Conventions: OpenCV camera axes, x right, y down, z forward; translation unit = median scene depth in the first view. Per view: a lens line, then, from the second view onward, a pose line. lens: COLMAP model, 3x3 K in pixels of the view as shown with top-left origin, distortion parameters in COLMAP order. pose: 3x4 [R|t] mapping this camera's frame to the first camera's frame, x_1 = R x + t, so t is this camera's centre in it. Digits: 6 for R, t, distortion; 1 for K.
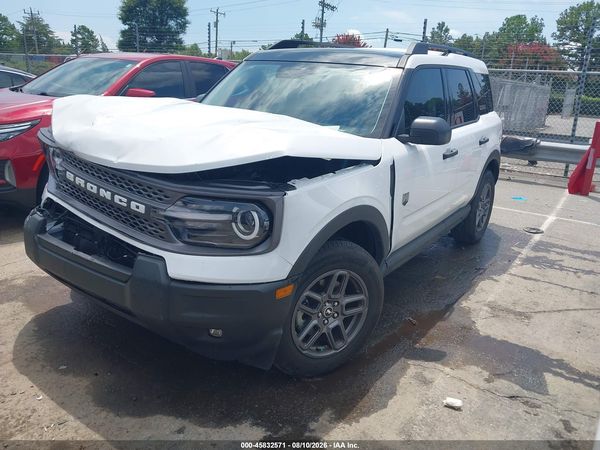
lens RADIAL K [[475.0, 0, 300.2], [0, 475.0, 213.8], [0, 0, 1]] dist [0.009350, -0.012598]
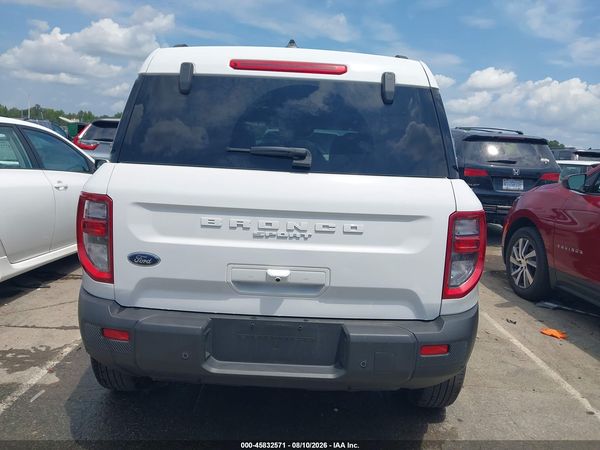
lens RADIAL K [[475.0, 0, 301.9], [0, 475.0, 223.1], [0, 0, 1]] dist [0.009350, -0.012598]
pose [[-0.814586, -0.004930, -0.580022, 0.999151], [-0.249047, 0.906074, 0.342061, -0.685638], [0.523856, 0.423091, -0.739303, 2.779765]]
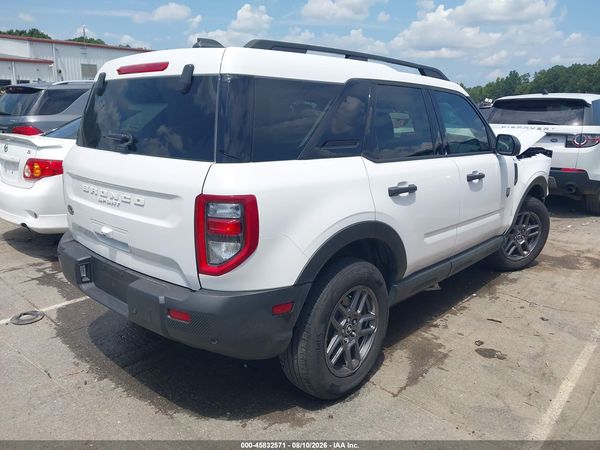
lens RADIAL K [[475.0, 0, 299.7], [0, 475.0, 225.2], [0, 0, 1]] dist [0.009350, -0.012598]
pose [[-0.990975, -0.087870, 0.101233, 0.145340], [-0.025417, 0.864663, 0.501709, -0.859015], [-0.131618, 0.494608, -0.859092, 3.026138]]
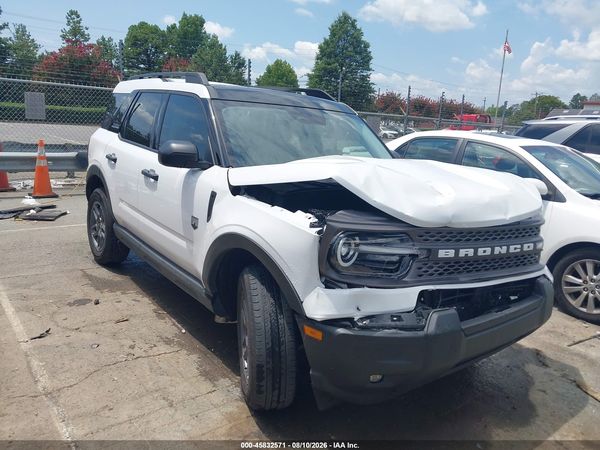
lens RADIAL K [[475.0, 0, 297.0], [0, 475.0, 214.7], [0, 0, 1]] dist [0.009350, -0.012598]
pose [[0.294092, -0.214672, 0.931357, -1.356730], [0.205051, 0.965932, 0.157893, -0.341295], [-0.933522, 0.144540, 0.328092, 0.936877]]
